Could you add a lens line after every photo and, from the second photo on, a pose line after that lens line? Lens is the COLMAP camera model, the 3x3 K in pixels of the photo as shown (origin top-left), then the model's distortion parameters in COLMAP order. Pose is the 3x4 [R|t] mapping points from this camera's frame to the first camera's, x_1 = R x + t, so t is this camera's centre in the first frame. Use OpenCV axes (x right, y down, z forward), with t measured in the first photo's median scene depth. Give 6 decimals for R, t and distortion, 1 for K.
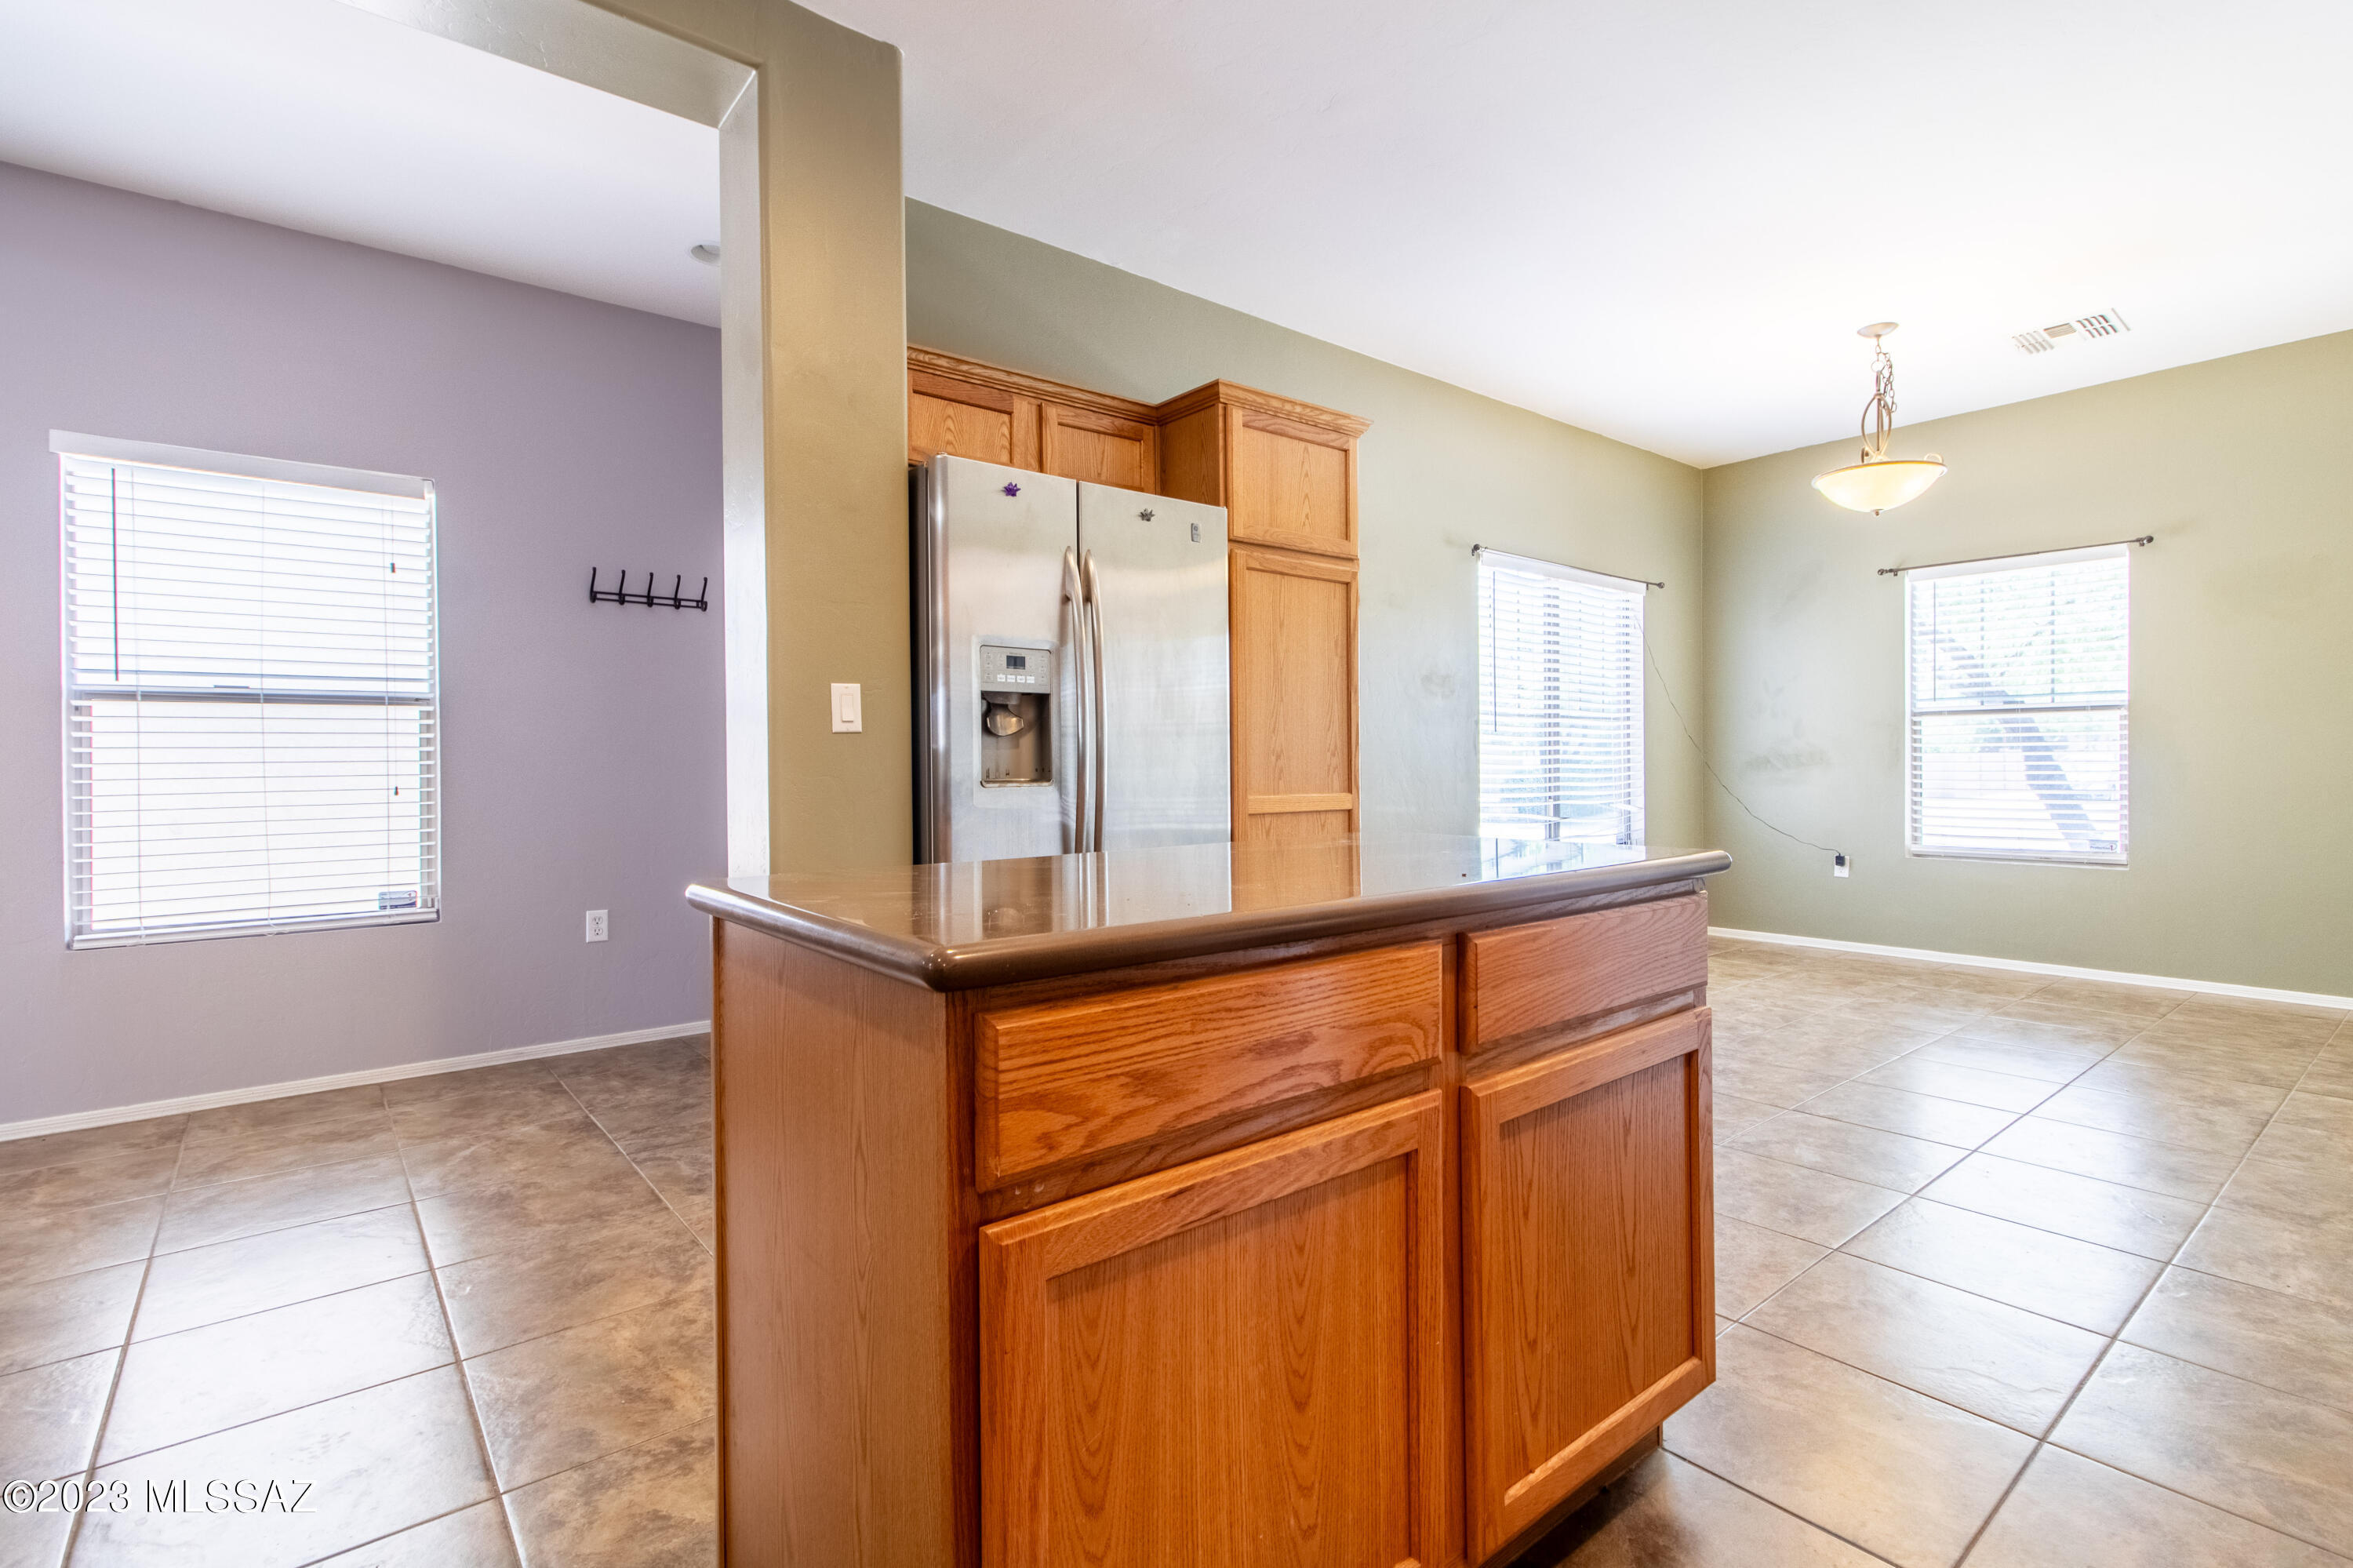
lens RADIAL K [[1116.2, 0, 1165.7], [0, 1116.2, 775.5], [0, 0, 1]] dist [-0.004391, 0.002594]
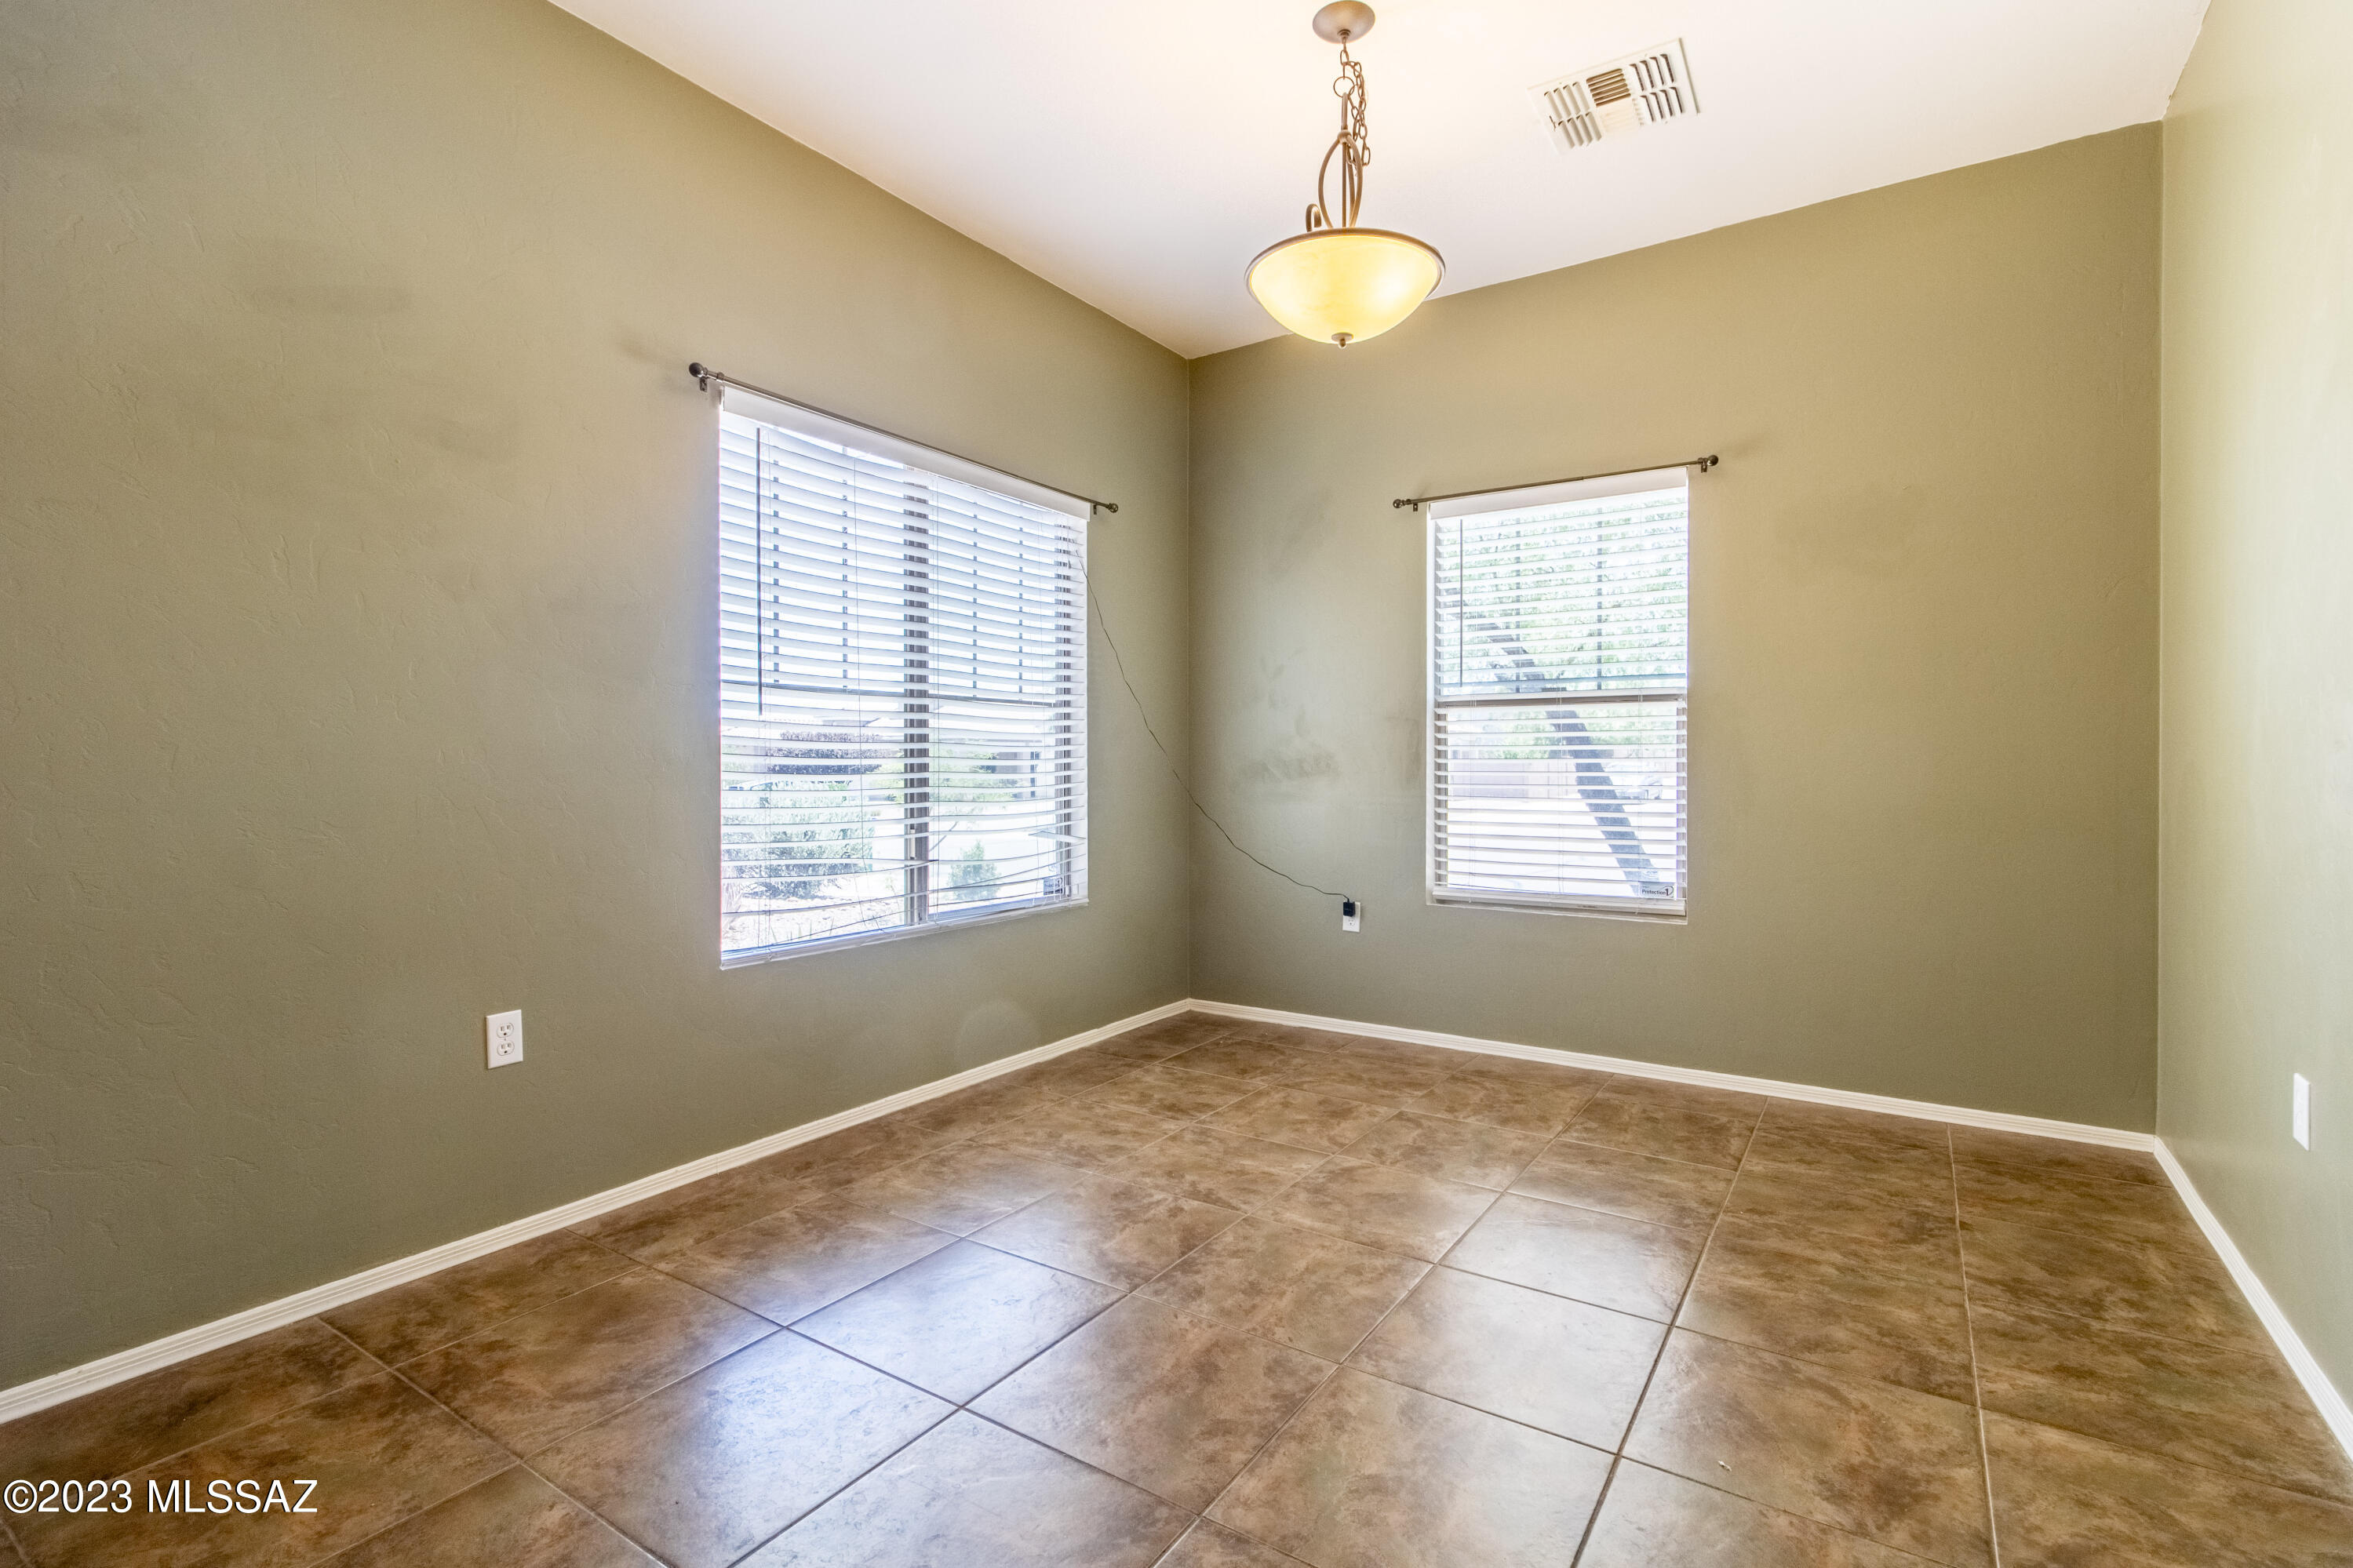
lens RADIAL K [[1116.1, 0, 1176.5], [0, 1116.1, 782.6], [0, 0, 1]] dist [-0.004391, 0.002594]
pose [[0.953585, 0.000809, 0.301124, 0.298022], [-0.001941, 0.999992, 0.003463, -0.007046], [-0.301119, -0.003887, 0.953579, 0.369389]]
